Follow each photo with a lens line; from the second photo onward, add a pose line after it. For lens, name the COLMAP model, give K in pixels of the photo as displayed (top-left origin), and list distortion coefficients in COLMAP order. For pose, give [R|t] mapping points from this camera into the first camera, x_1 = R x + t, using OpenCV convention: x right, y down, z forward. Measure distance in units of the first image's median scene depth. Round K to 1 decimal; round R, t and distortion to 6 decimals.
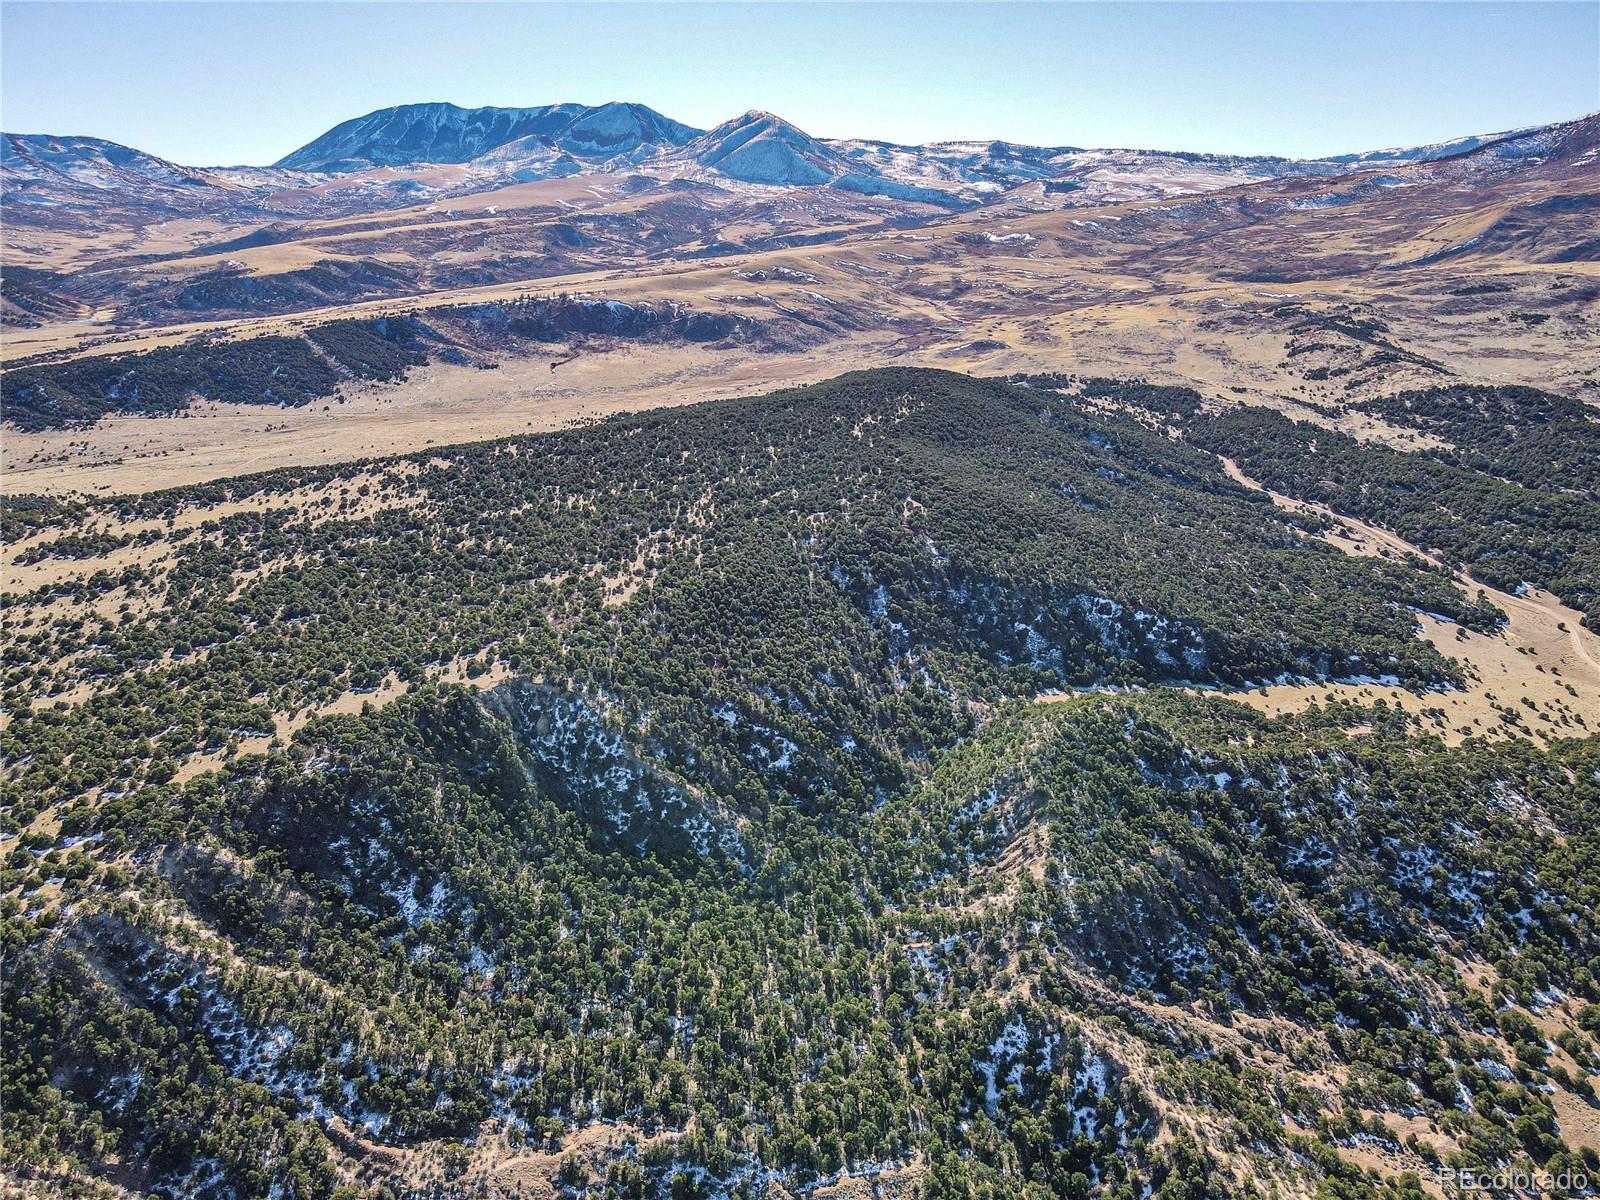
lens RADIAL K [[1184.3, 0, 793.3], [0, 1184.3, 605.2], [0, 0, 1]] dist [0.003472, 0.016106]
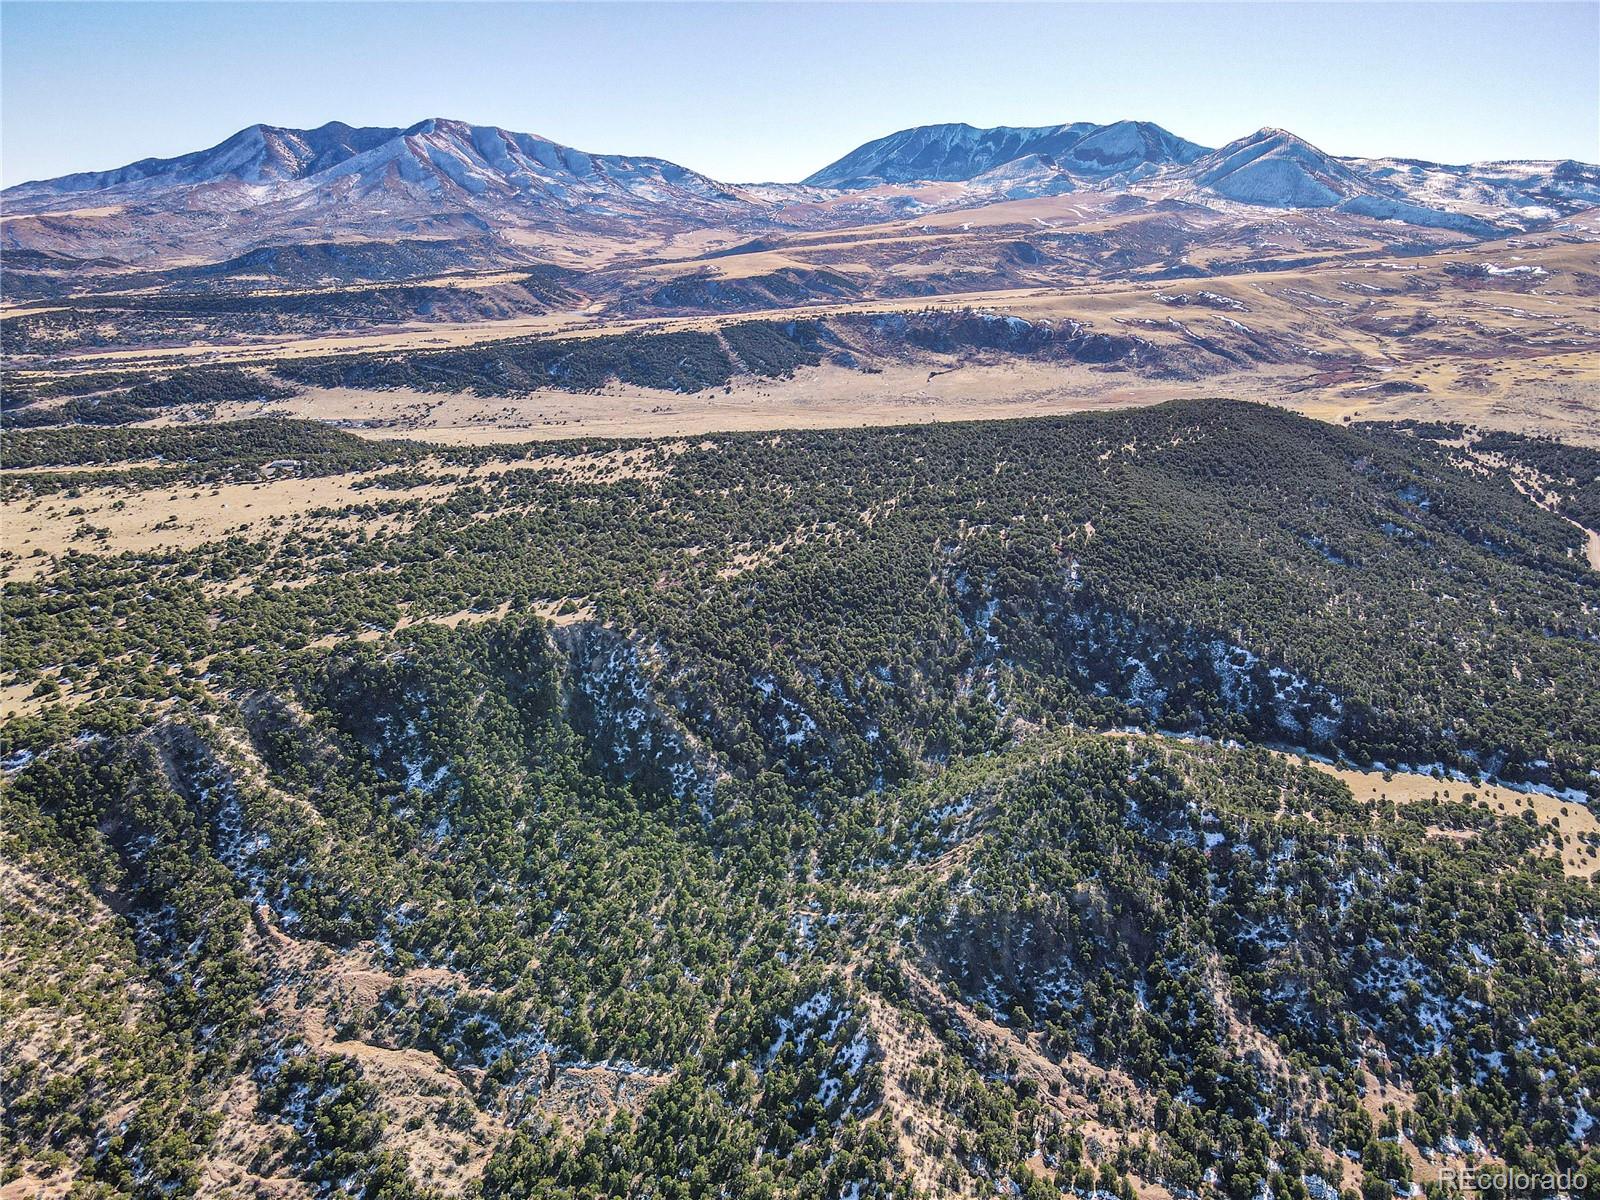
lens RADIAL K [[1184.3, 0, 792.4], [0, 1184.3, 604.1], [0, 0, 1]] dist [0.003472, 0.016106]
pose [[0.915745, 0.144296, -0.374952, 0.292644], [-0.149749, 0.988614, 0.014724, -0.001027], [0.372807, 0.042665, 0.926927, -0.003199]]
